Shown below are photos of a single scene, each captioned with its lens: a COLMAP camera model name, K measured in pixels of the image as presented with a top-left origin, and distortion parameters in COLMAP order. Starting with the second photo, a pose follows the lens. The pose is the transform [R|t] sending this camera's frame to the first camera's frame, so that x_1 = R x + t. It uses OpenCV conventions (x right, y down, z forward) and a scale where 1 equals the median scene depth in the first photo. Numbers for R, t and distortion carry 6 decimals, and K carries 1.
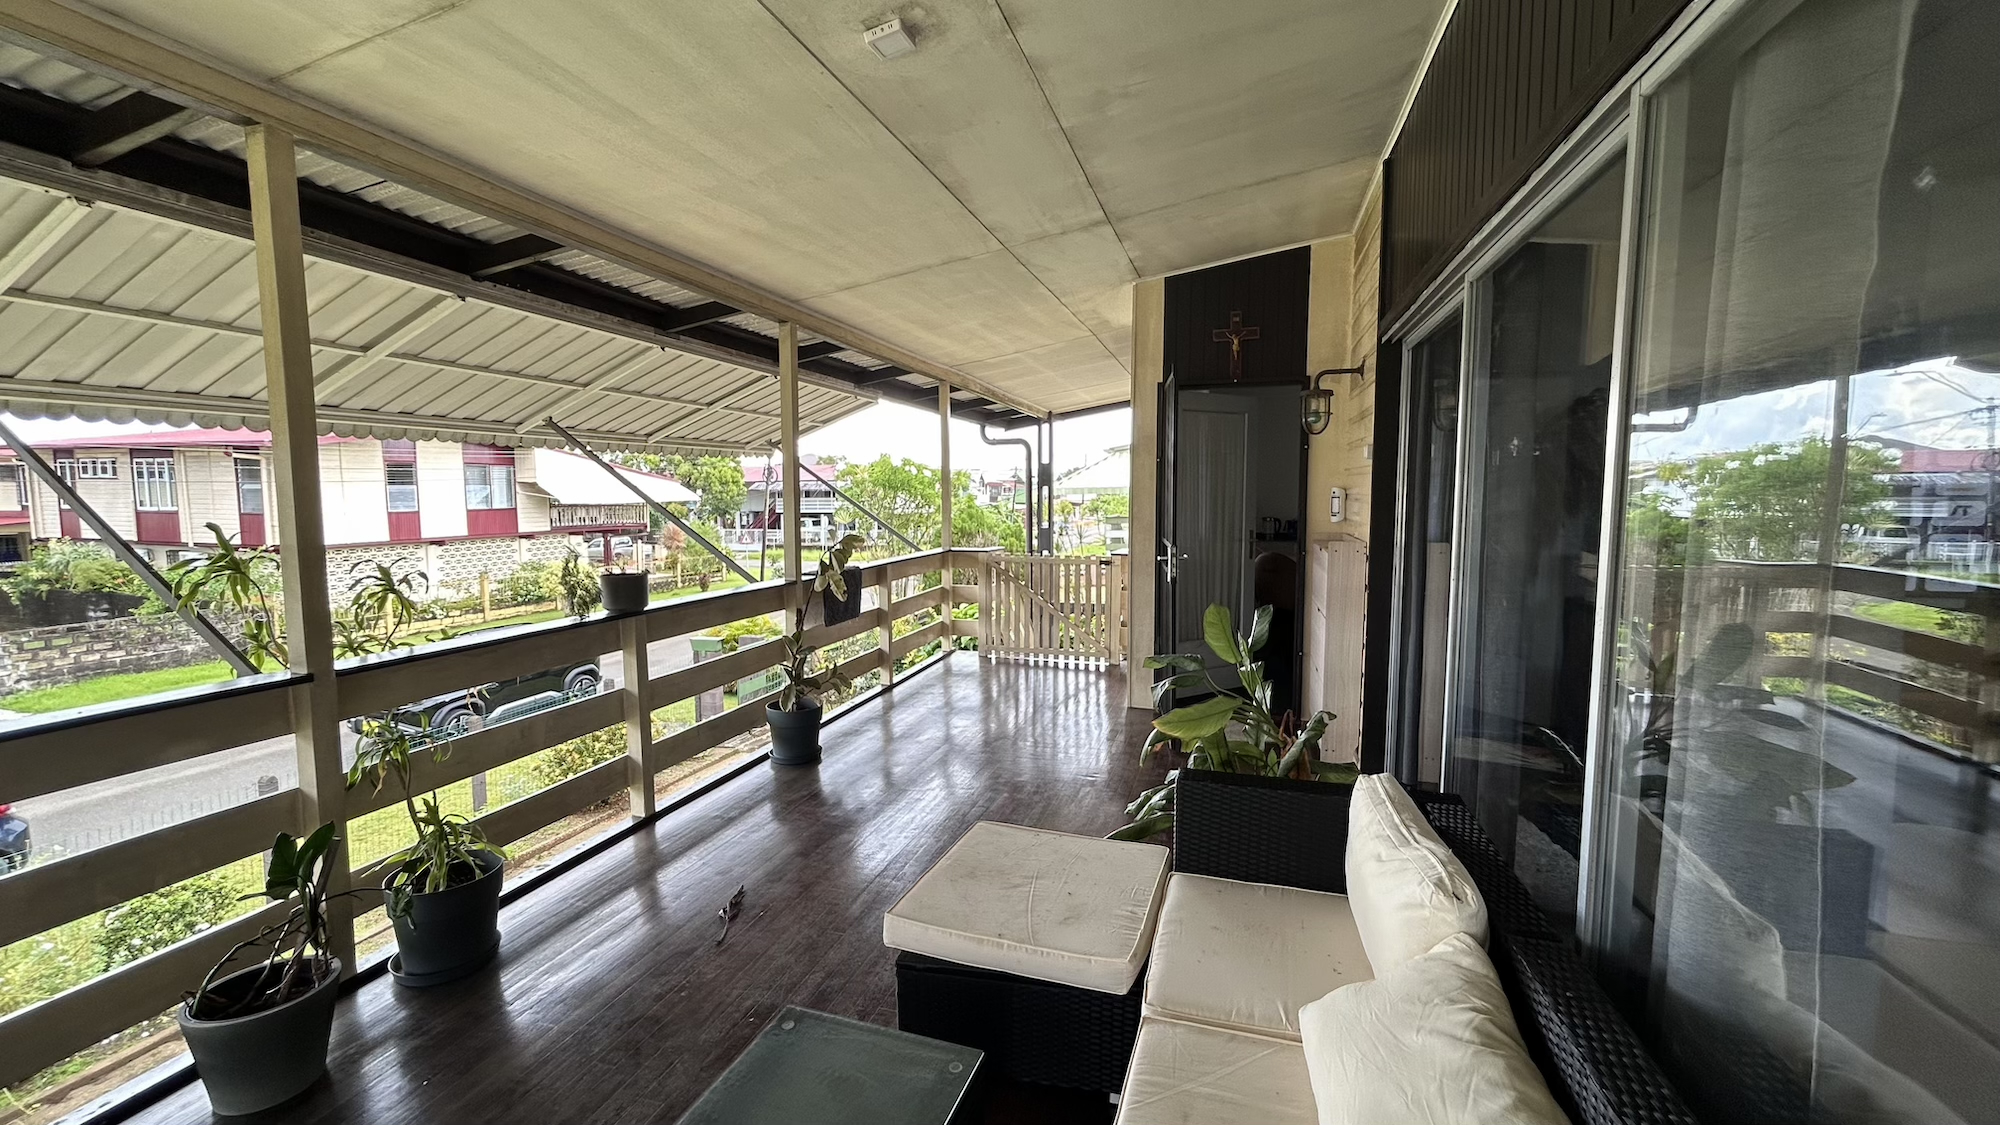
lens RADIAL K [[814.2, 0, 1003.7], [0, 814.2, 561.7], [0, 0, 1]] dist [0.001303, -0.000252]
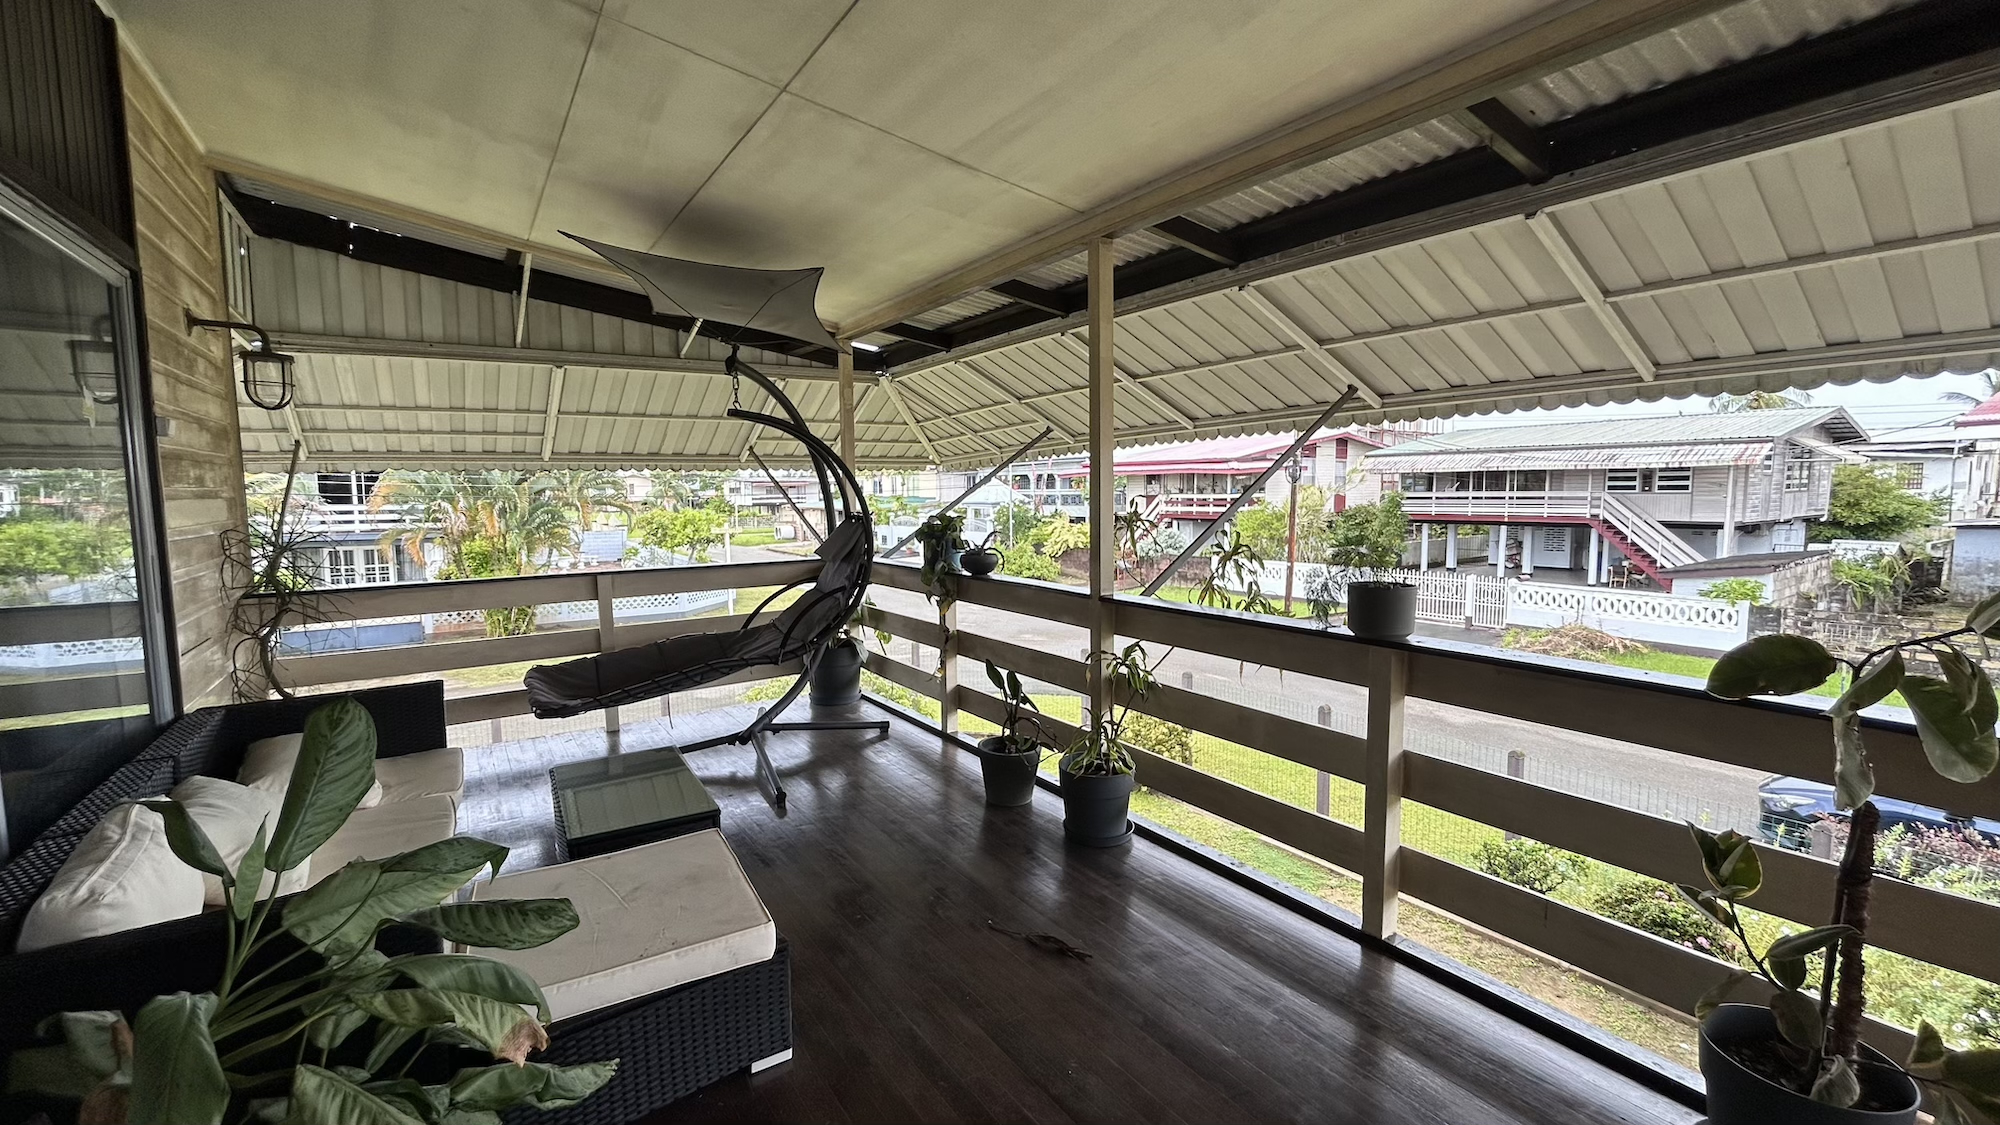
lens RADIAL K [[814.2, 0, 1003.7], [0, 814.2, 561.7], [0, 0, 1]] dist [0.001303, -0.000252]
pose [[-0.636342, 0.074673, -0.767784, 0.293475], [-0.049828, 0.989246, 0.137510, -0.088235], [0.769796, 0.125760, -0.625778, 1.267721]]
